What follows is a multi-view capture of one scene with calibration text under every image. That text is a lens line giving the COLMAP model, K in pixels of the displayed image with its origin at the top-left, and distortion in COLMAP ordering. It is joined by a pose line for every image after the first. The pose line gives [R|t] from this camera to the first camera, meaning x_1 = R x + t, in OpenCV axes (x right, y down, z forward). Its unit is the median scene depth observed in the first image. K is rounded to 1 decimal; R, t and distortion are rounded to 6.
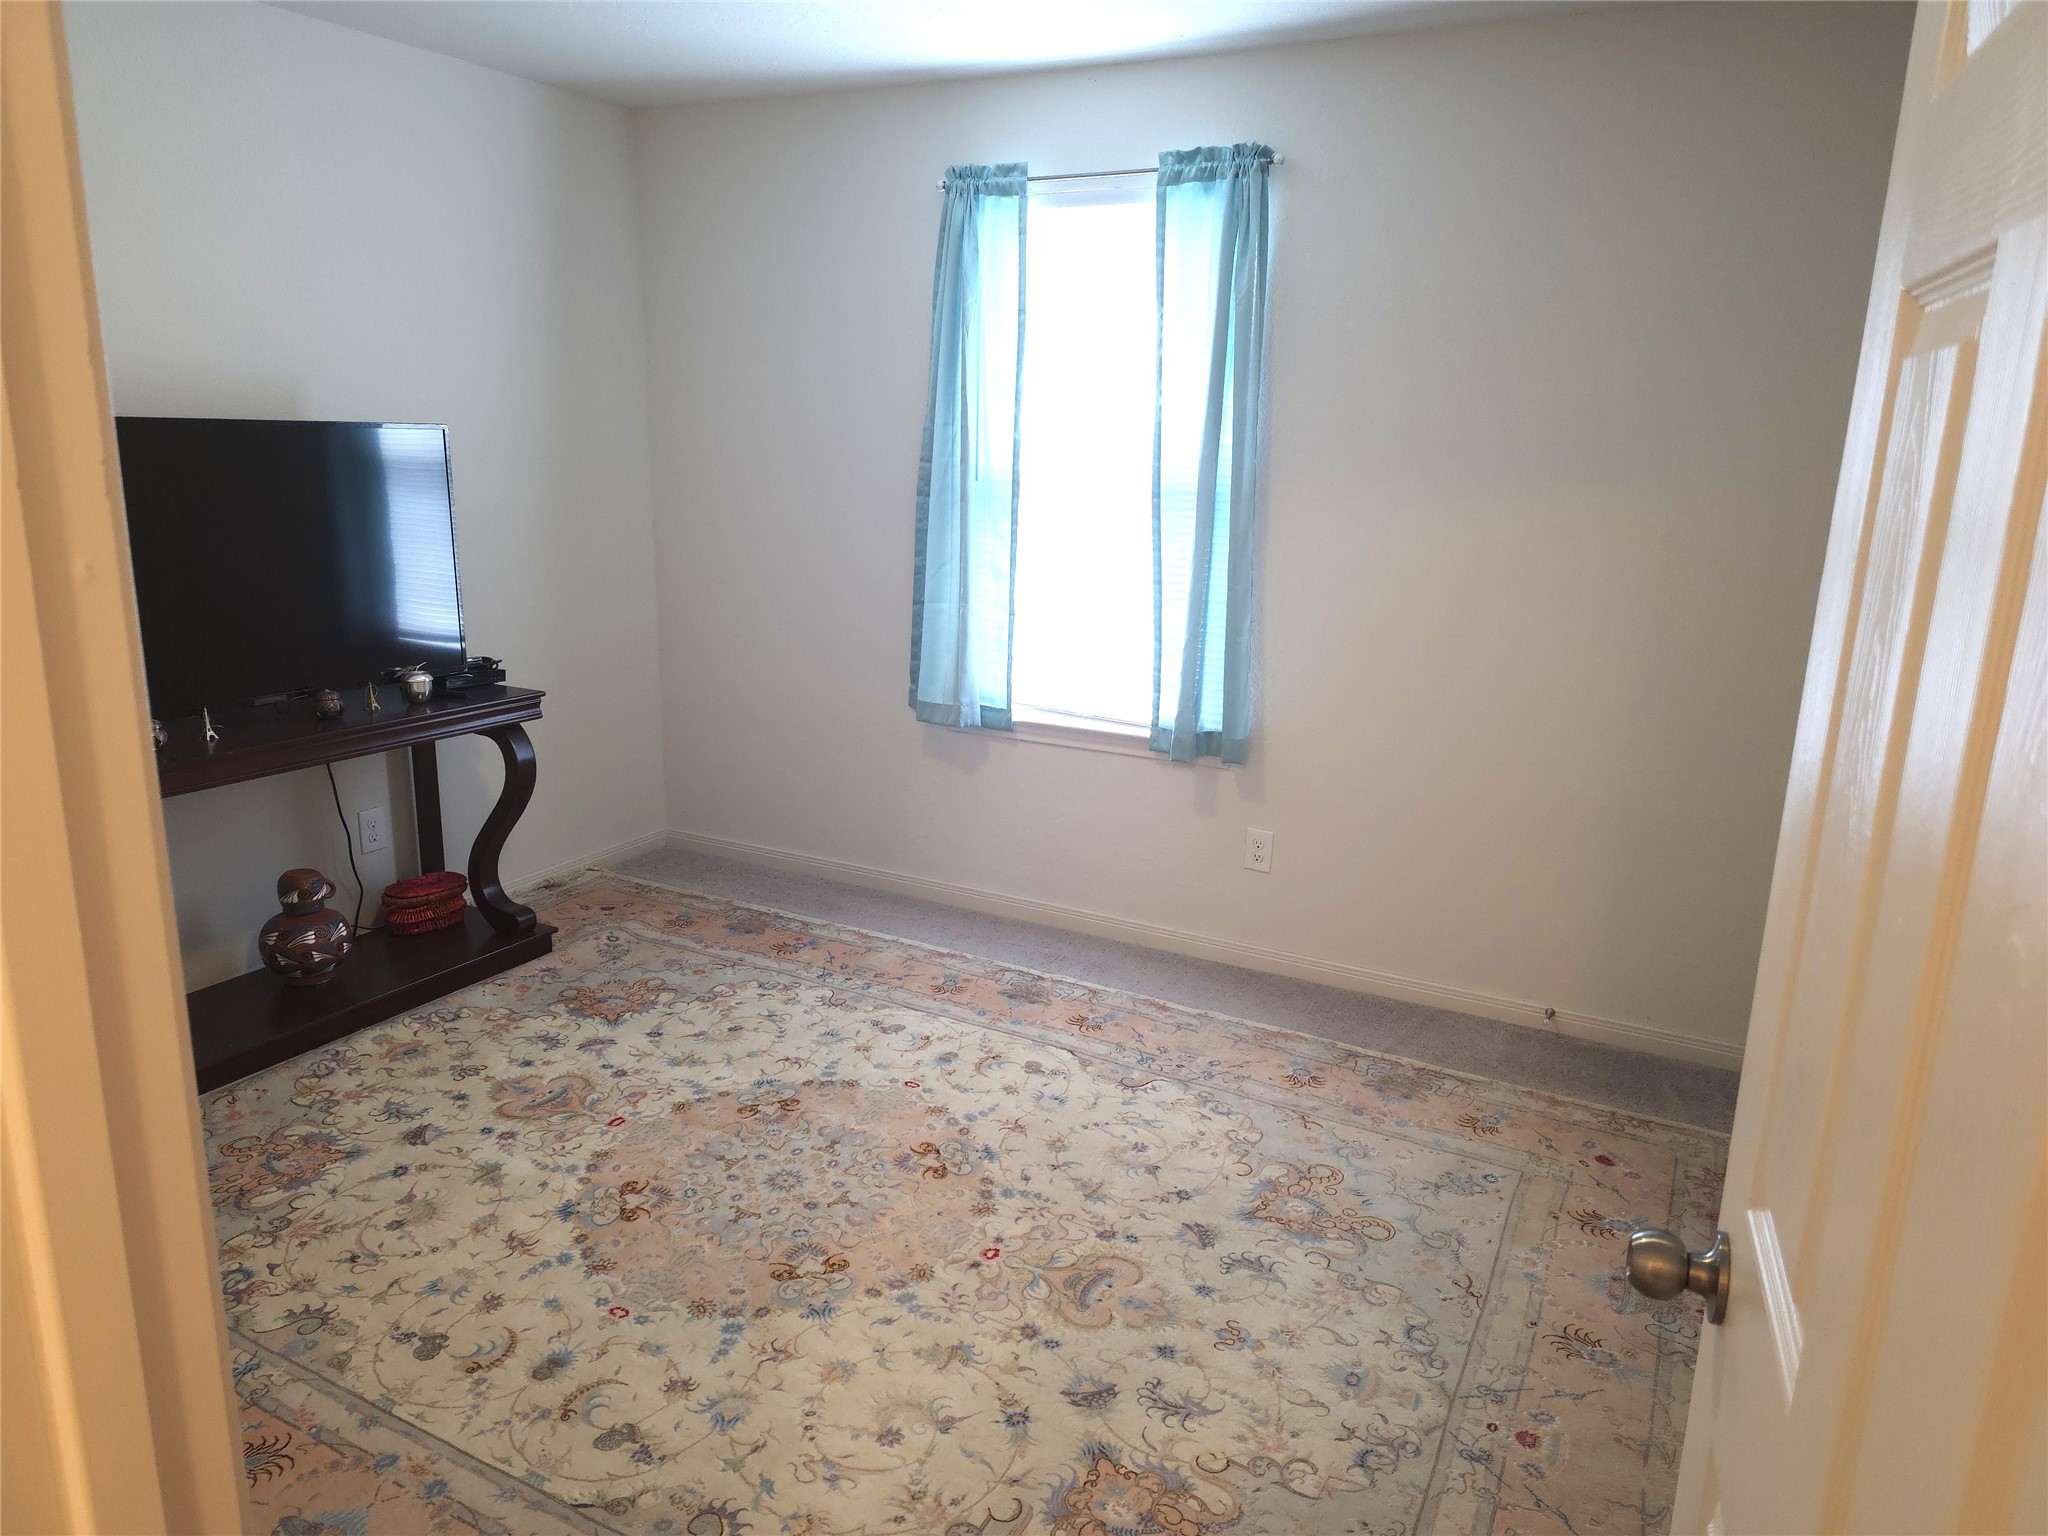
lens RADIAL K [[1379.4, 0, 1018.9], [0, 1379.4, 764.4], [0, 0, 1]] dist [0.029477, 0.000911]
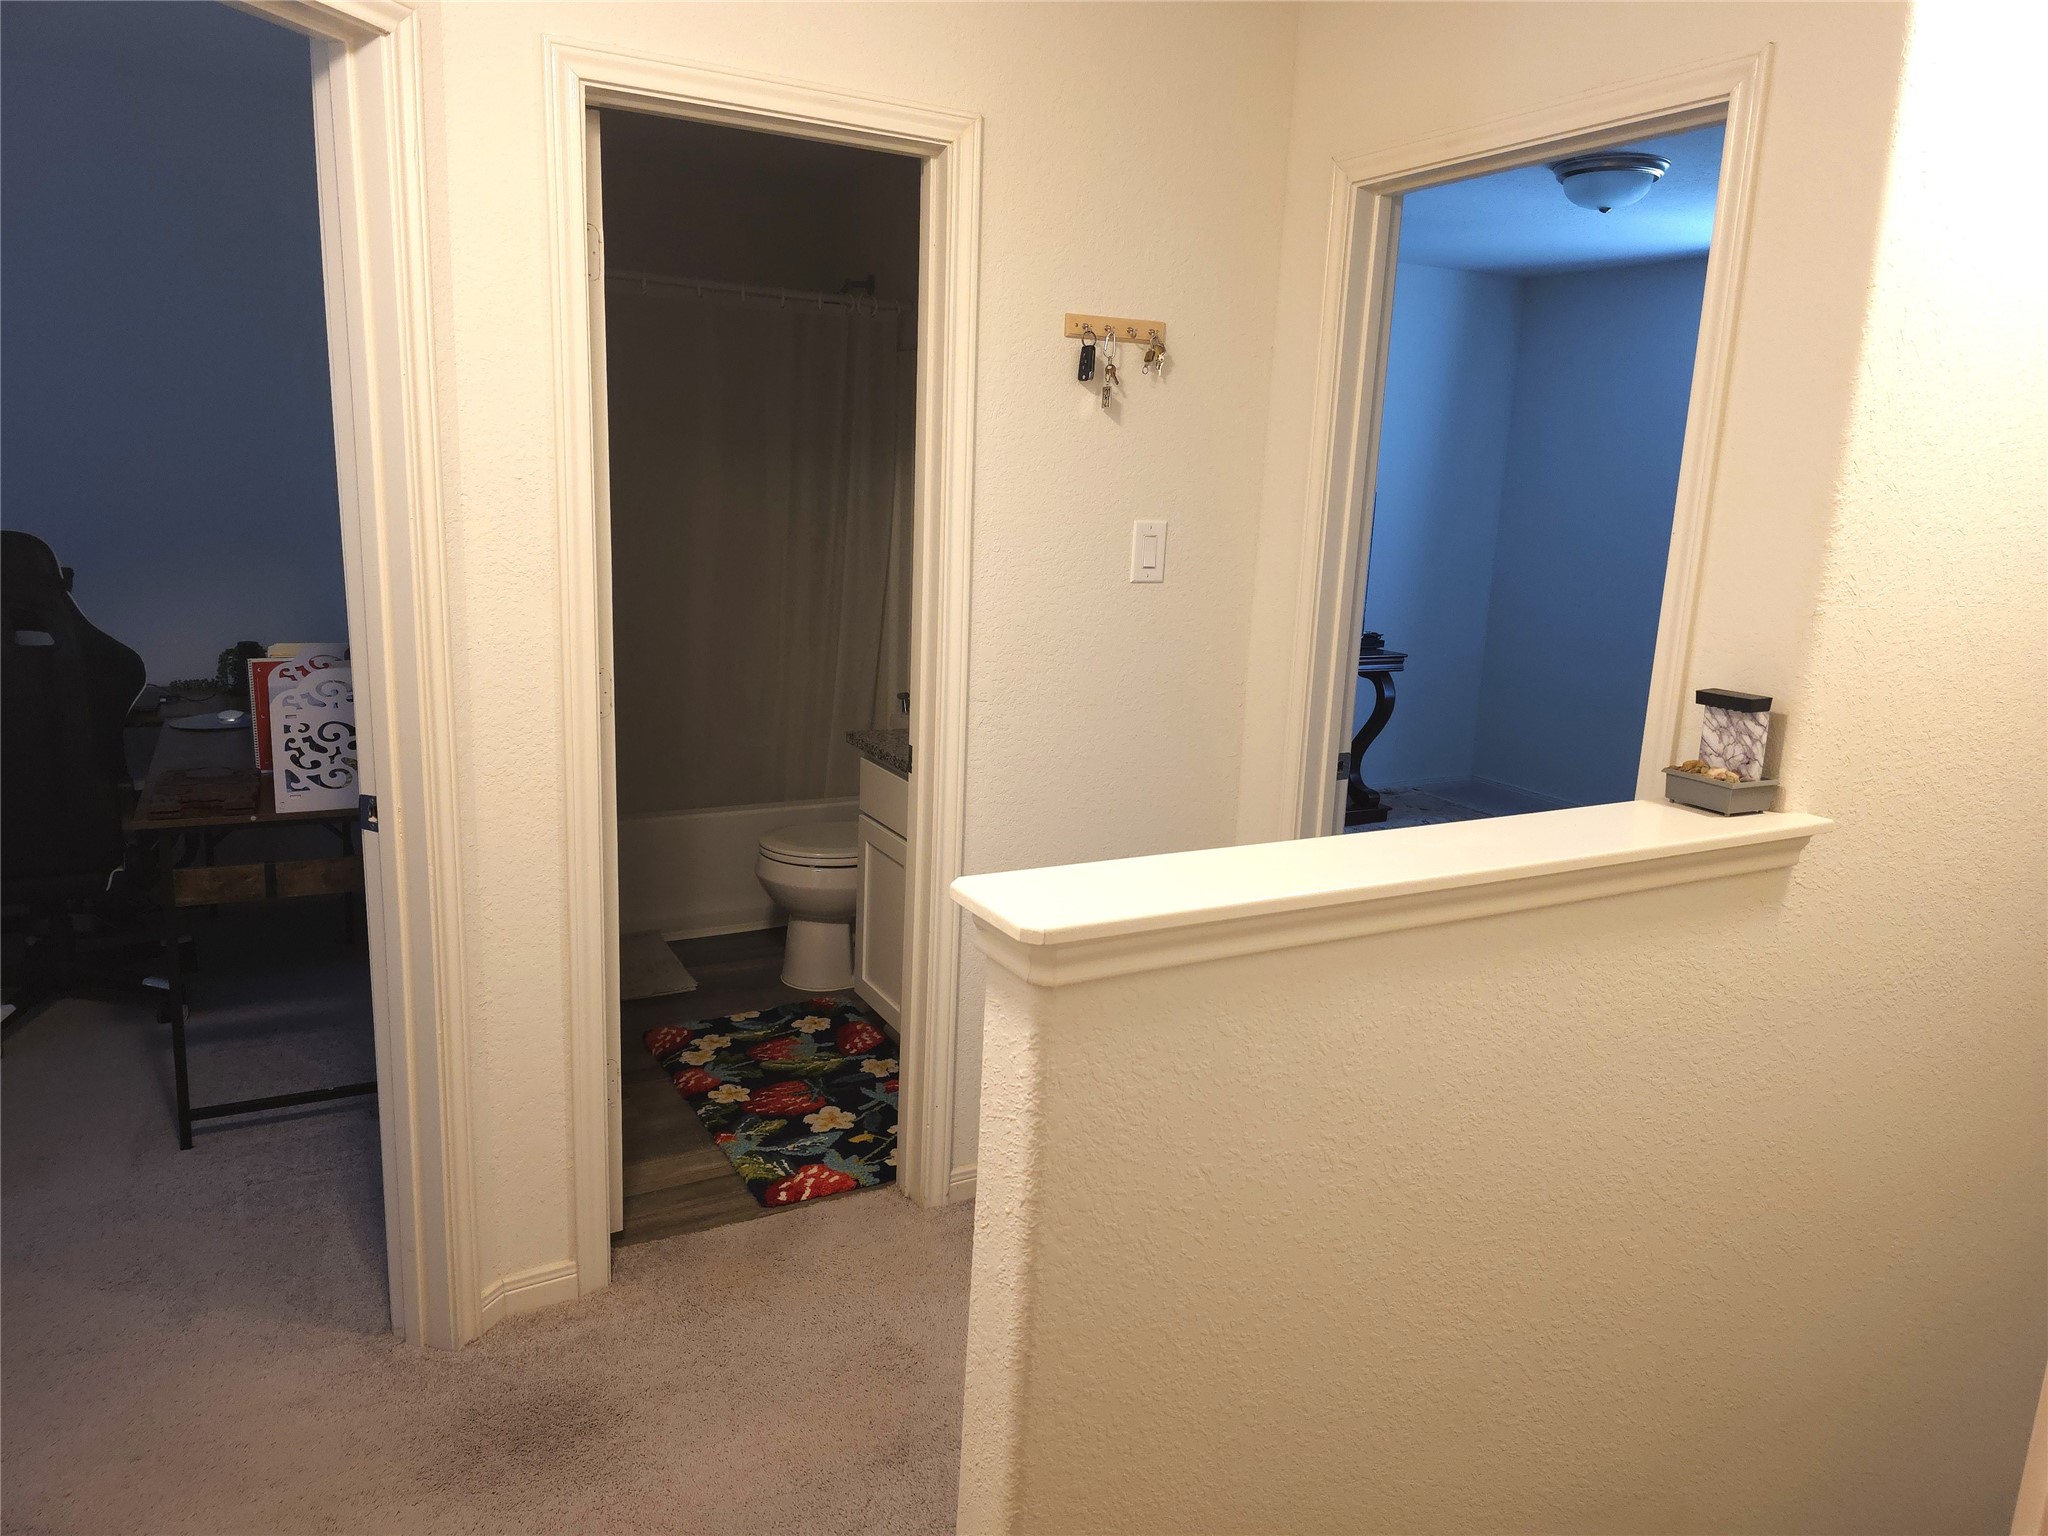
lens RADIAL K [[1379.4, 0, 1018.7], [0, 1379.4, 768.1], [0, 0, 1]] dist [0.029477, 0.000911]
pose [[0.827083, 0.121447, -0.548803, 0.162825], [-0.149550, 0.988732, -0.006582, 0.148641], [0.541820, 0.087517, 0.835926, -0.519943]]
